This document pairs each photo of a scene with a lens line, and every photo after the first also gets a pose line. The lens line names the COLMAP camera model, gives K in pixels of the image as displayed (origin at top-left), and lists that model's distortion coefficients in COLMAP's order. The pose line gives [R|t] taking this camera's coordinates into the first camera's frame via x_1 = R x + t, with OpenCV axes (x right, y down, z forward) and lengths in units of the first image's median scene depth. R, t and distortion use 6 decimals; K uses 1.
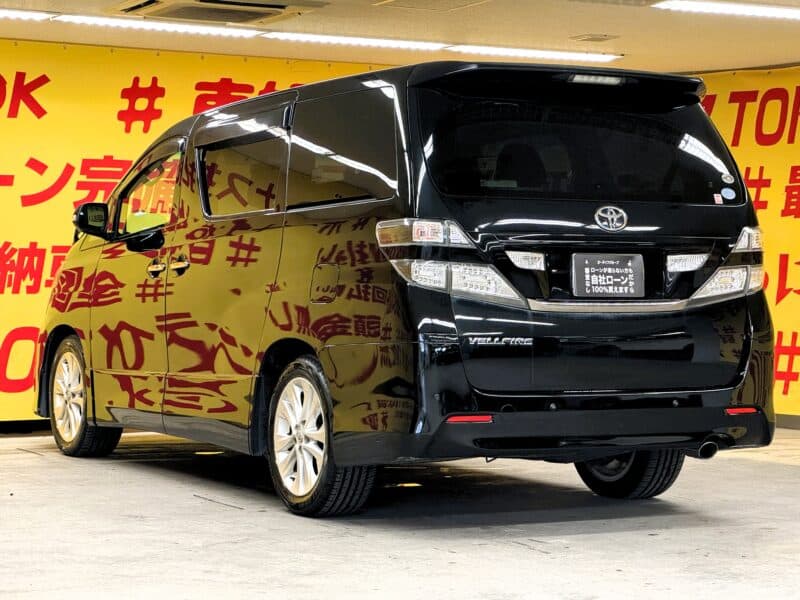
lens RADIAL K [[1975.8, 0, 393.3], [0, 1975.8, 272.0], [0, 0, 1]] dist [0.193026, 0.000000]
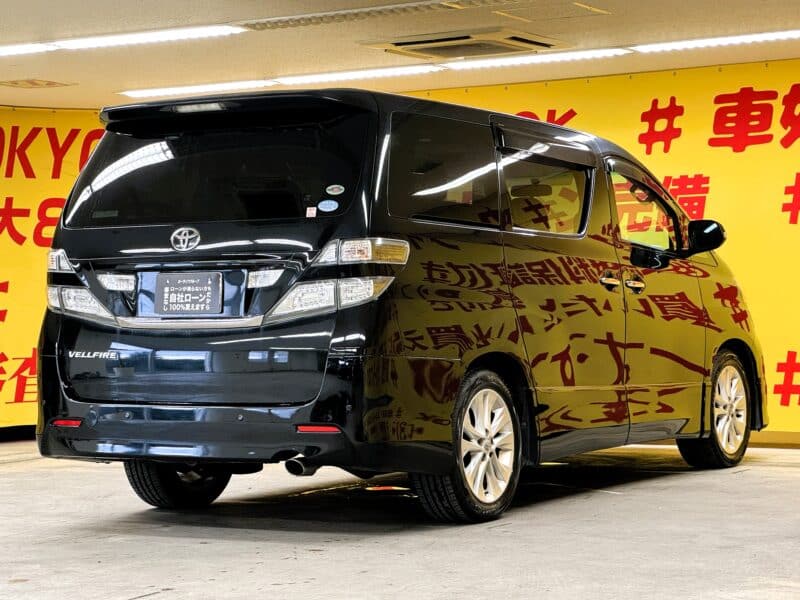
lens RADIAL K [[1975.8, 0, 397.3], [0, 1975.8, 298.1], [0, 0, 1]] dist [0.193026, 0.000000]
pose [[0.480972, -0.017539, -0.876561, 1.066256], [0.022998, 0.999708, -0.007384, 0.014169], [0.876434, -0.016607, 0.481235, 0.579860]]
